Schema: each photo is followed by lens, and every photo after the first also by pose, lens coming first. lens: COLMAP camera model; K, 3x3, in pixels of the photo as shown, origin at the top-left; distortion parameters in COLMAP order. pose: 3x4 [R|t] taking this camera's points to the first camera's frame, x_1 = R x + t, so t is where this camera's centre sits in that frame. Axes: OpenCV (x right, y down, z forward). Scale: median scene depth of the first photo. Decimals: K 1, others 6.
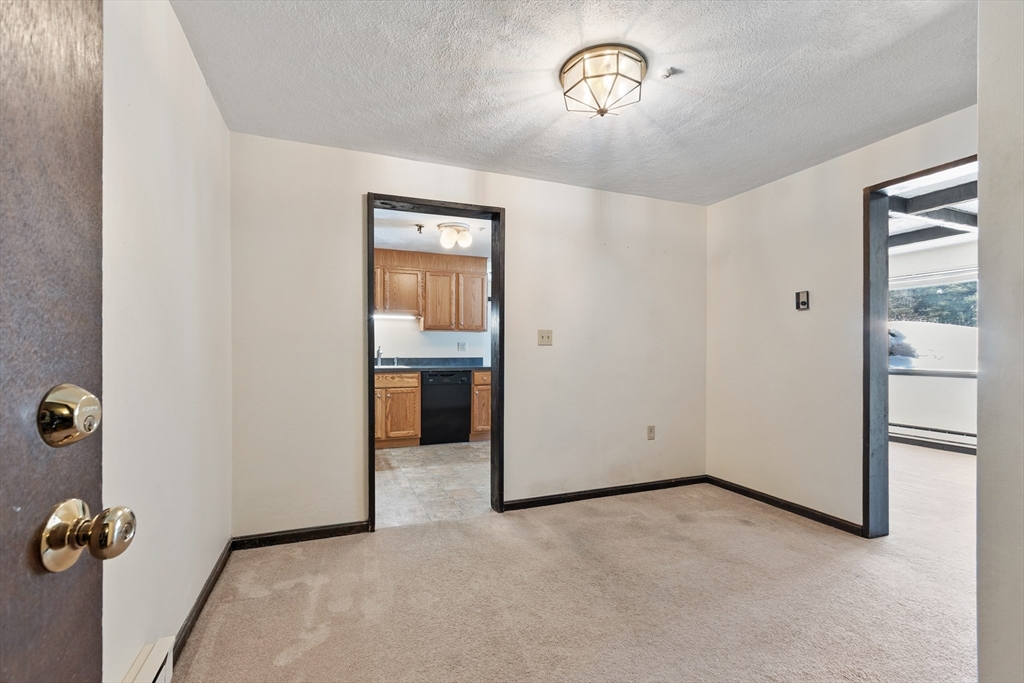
lens RADIAL K [[442.8, 0, 509.1], [0, 442.8, 347.8], [0, 0, 1]] dist [-0.000374, -0.000615]
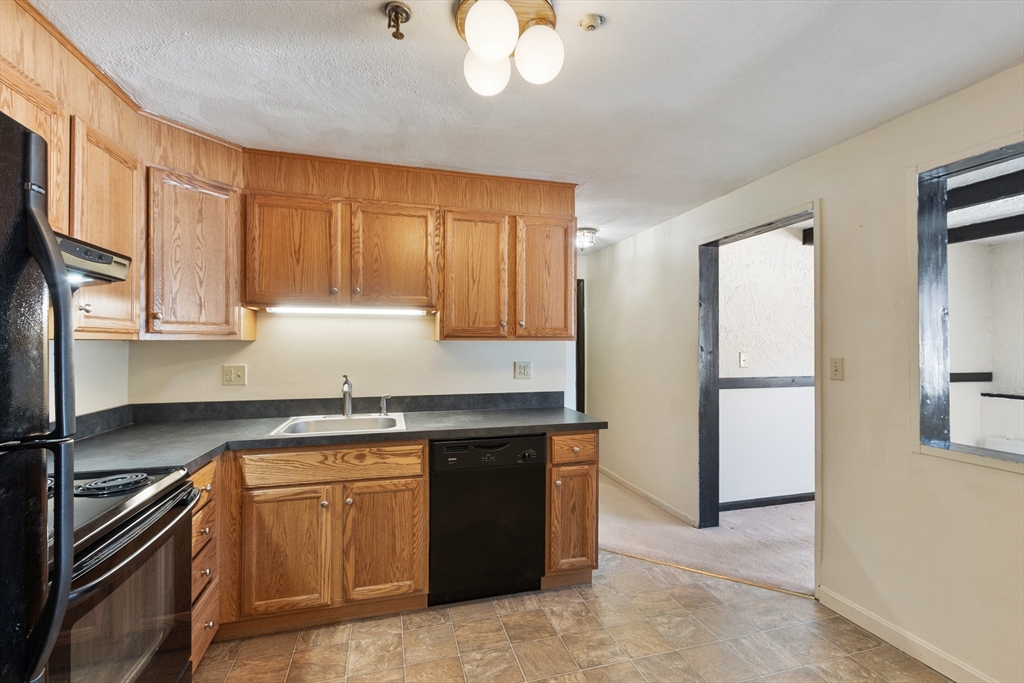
lens RADIAL K [[447.2, 0, 512.0], [0, 447.2, 341.5], [0, 0, 1]] dist [0.000197, -0.000011]
pose [[0.993944, -0.002412, -0.109857, -0.085423], [0.001999, 0.999991, -0.003873, -0.044556], [0.109866, 0.003630, 0.993940, 0.685666]]
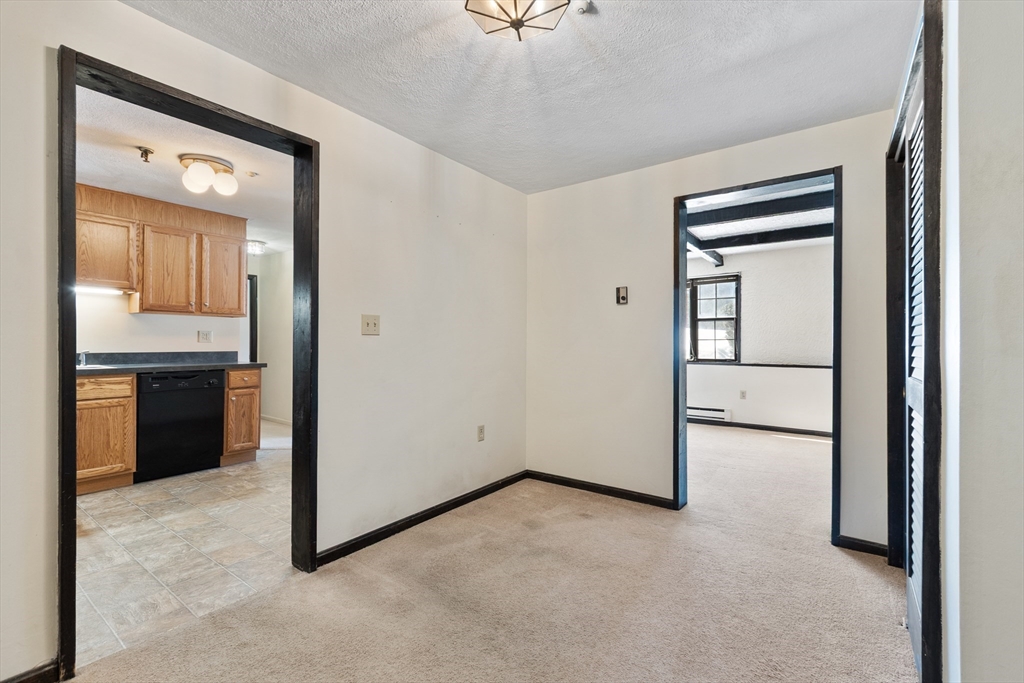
lens RADIAL K [[443.2, 0, 510.4], [0, 443.2, 339.8], [0, 0, 1]] dist [0.000851, -0.000464]
pose [[0.850753, 0.004538, 0.525546, -0.084270], [-0.004715, 0.999988, -0.001001, 0.001480], [-0.525545, -0.001626, 0.850764, 0.160176]]
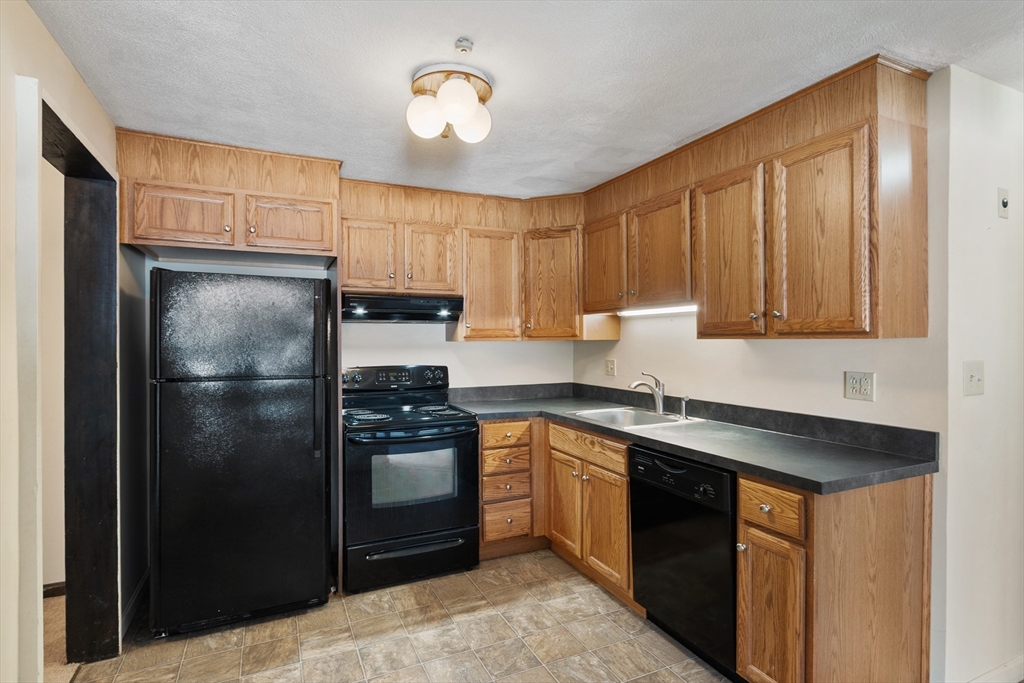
lens RADIAL K [[513.6, 0, 511.8], [0, 513.6, 343.0], [0, 0, 1]] dist [0.000086, -0.000412]
pose [[0.053594, 0.004459, -0.998553, 0.322510], [0.009129, 0.999946, 0.004955, -0.049124], [0.998521, -0.009381, 0.053550, 1.016577]]
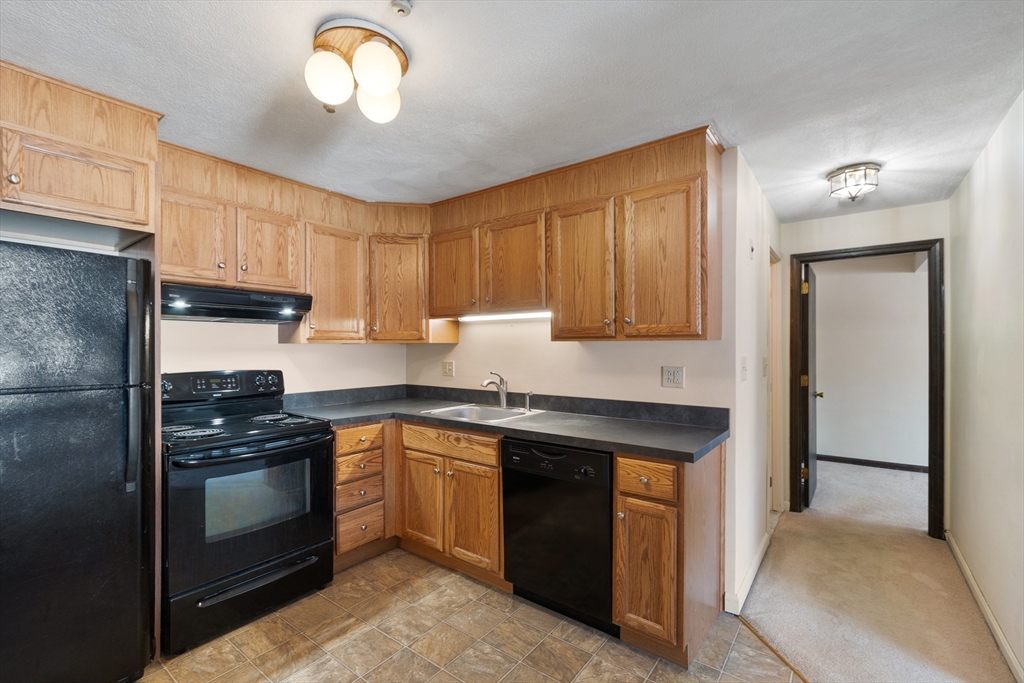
lens RADIAL K [[442.8, 0, 509.1], [0, 442.8, 347.8], [0, 0, 1]] dist [-0.000374, -0.000615]
pose [[0.510279, -0.001306, -0.860008, 0.226279], [0.005399, 0.999984, 0.001685, -0.041703], [0.859992, -0.005503, 0.510278, 0.913194]]
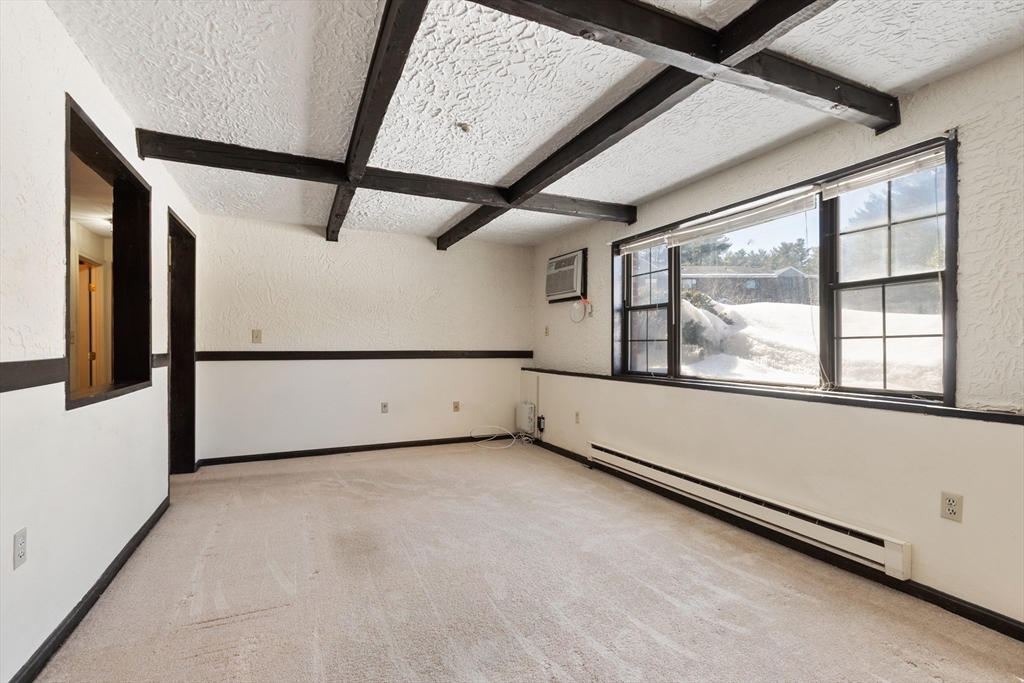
lens RADIAL K [[480.7, 0, 510.5], [0, 480.7, 347.2], [0, 0, 1]] dist [0.001938, 0.000277]
pose [[0.999024, -0.001337, 0.044152, 0.771357], [0.001022, 0.999974, 0.007147, 0.004322], [-0.044160, -0.007095, 0.998999, 0.482856]]
